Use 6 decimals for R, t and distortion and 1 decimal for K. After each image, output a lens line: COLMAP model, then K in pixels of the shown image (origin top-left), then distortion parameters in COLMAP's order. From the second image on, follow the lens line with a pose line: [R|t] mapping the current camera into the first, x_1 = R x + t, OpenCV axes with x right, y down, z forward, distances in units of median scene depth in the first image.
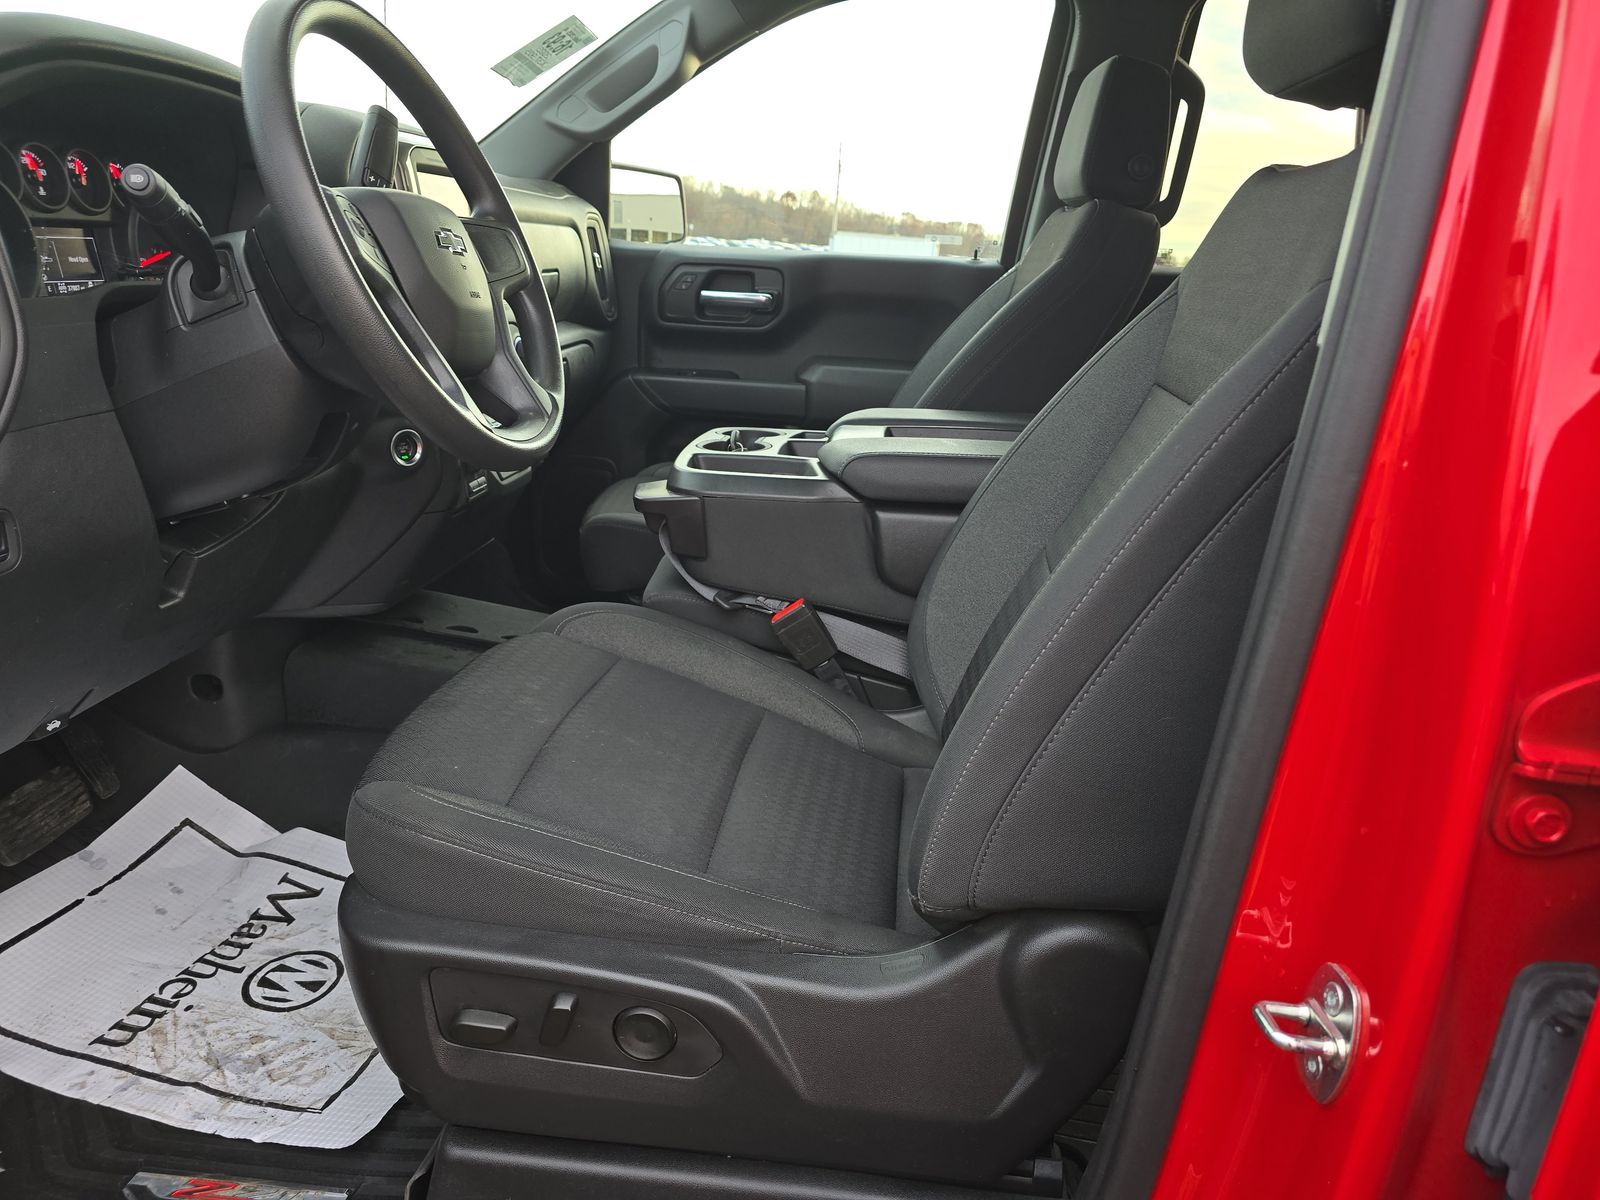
lens RADIAL K [[1099.3, 0, 812.8], [0, 1099.3, 593.7], [0, 0, 1]] dist [0.056715, -0.056751]
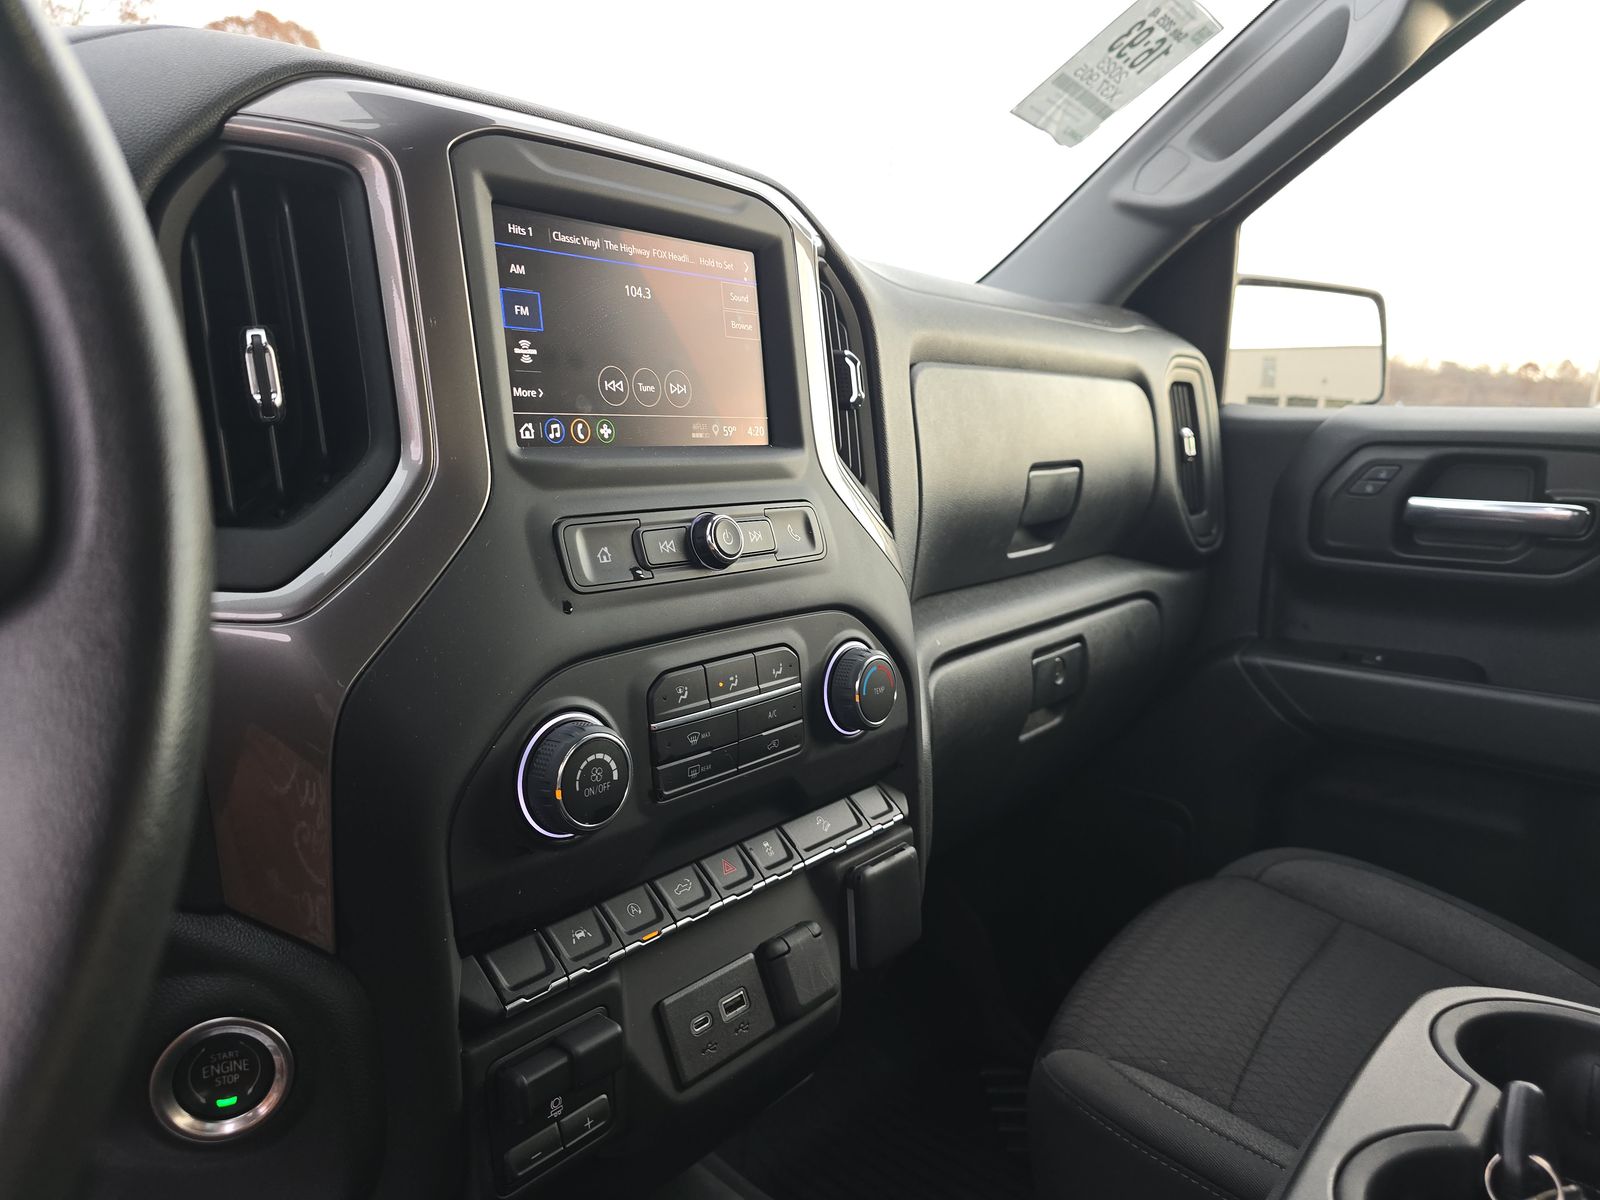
lens RADIAL K [[1078.4, 0, 811.4], [0, 1078.4, 590.1], [0, 0, 1]] dist [0.056203, -0.057664]
pose [[0.829053, 0.055532, -0.556405, -0.052256], [-0.143927, 0.982722, -0.116373, -0.147568], [0.540329, 0.176561, 0.822722, 0.494850]]
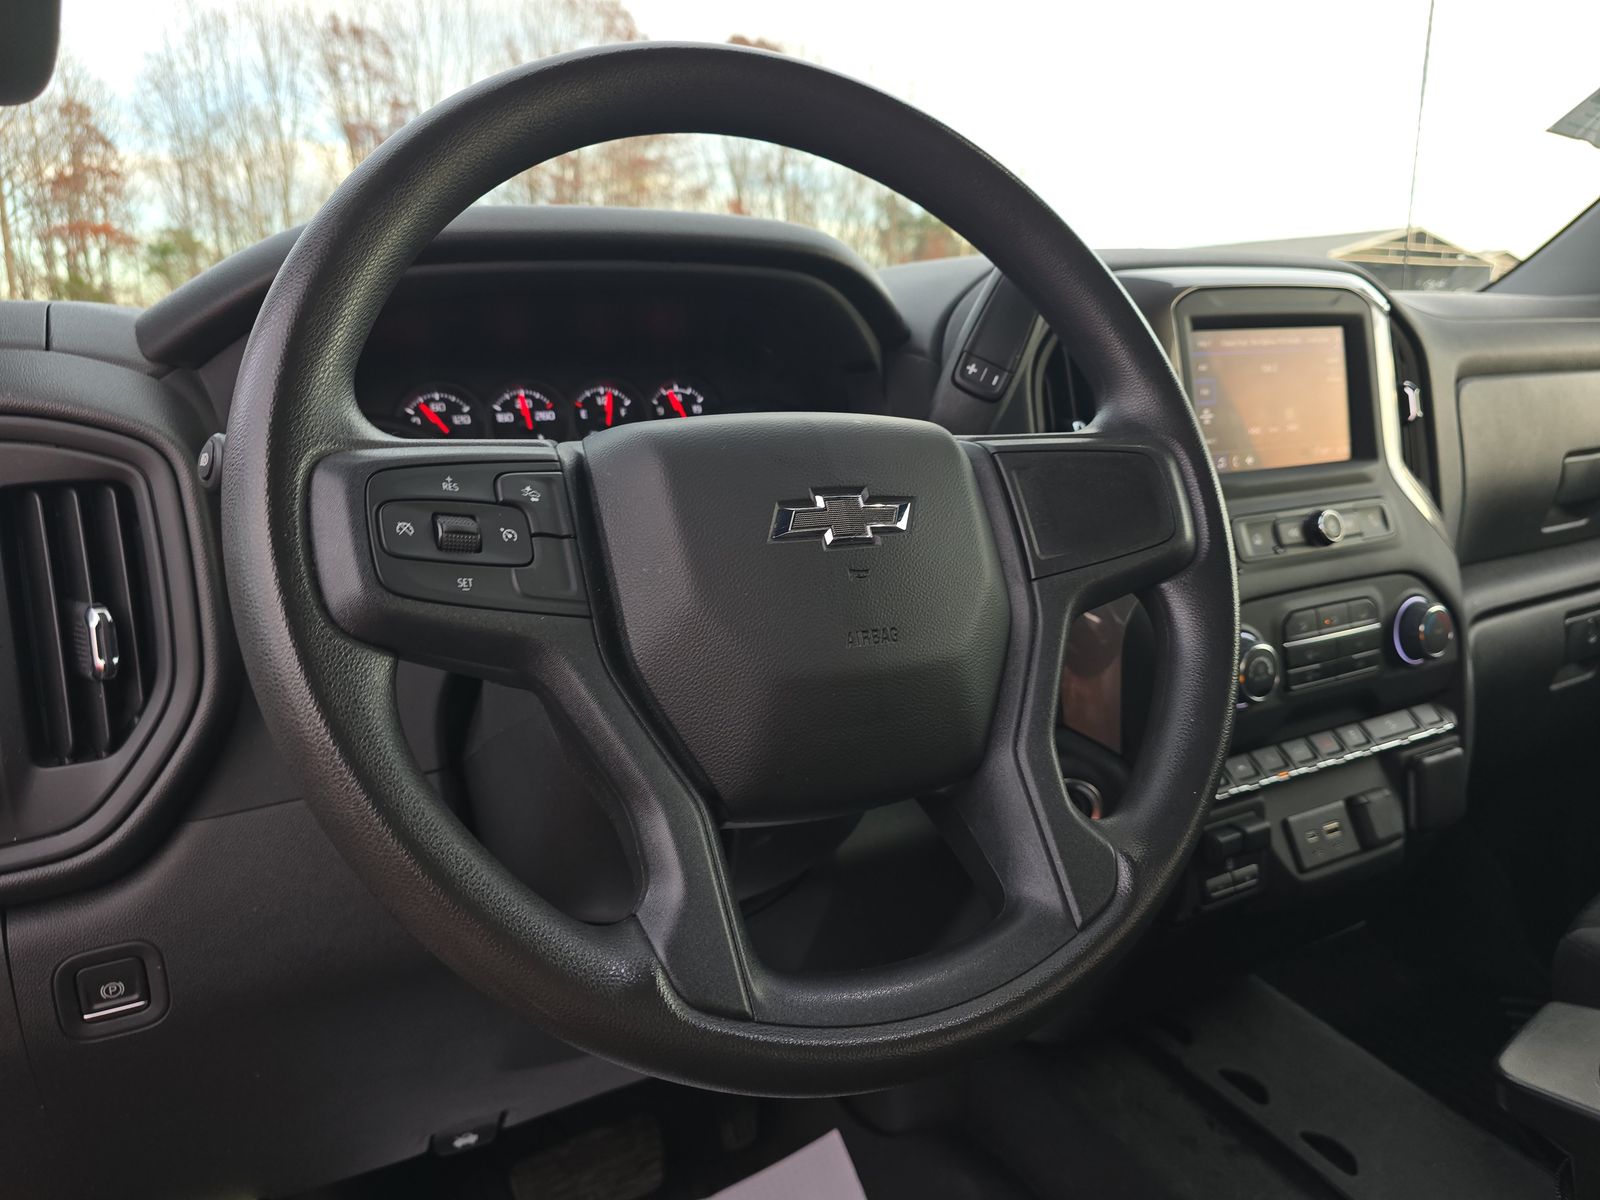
lens RADIAL K [[1099.3, 0, 812.8], [0, 1099.3, 593.7], [0, 0, 1]] dist [0.056715, -0.056751]
pose [[0.558438, 0.078785, -0.825796, 0.011073], [-0.175825, 0.984104, -0.025012, -0.121901], [0.810699, 0.159164, 0.563414, 0.332653]]
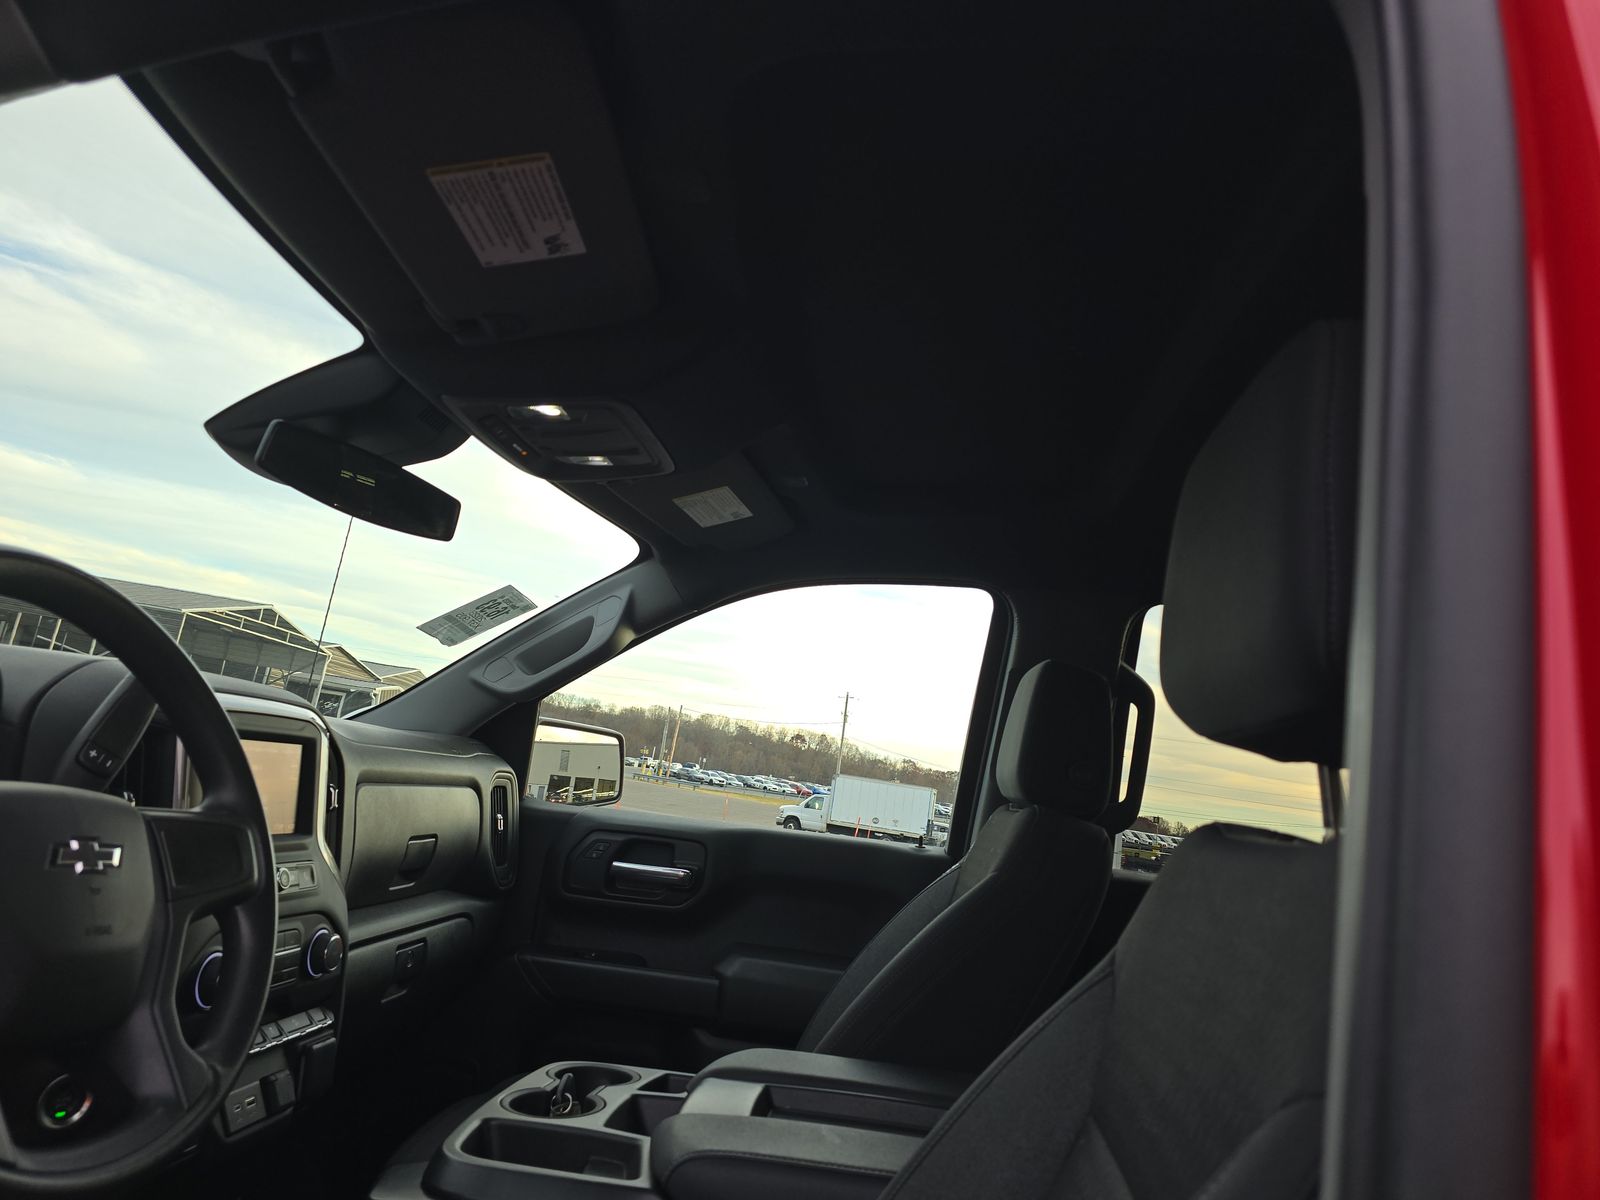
lens RADIAL K [[1078.4, 0, 811.4], [0, 1078.4, 590.1], [0, 0, 1]] dist [0.056203, -0.057664]
pose [[0.997793, 0.063469, -0.019532, 0.065007], [-0.065296, 0.884150, -0.462619, -0.076390], [-0.012093, 0.462873, 0.886342, 0.125578]]
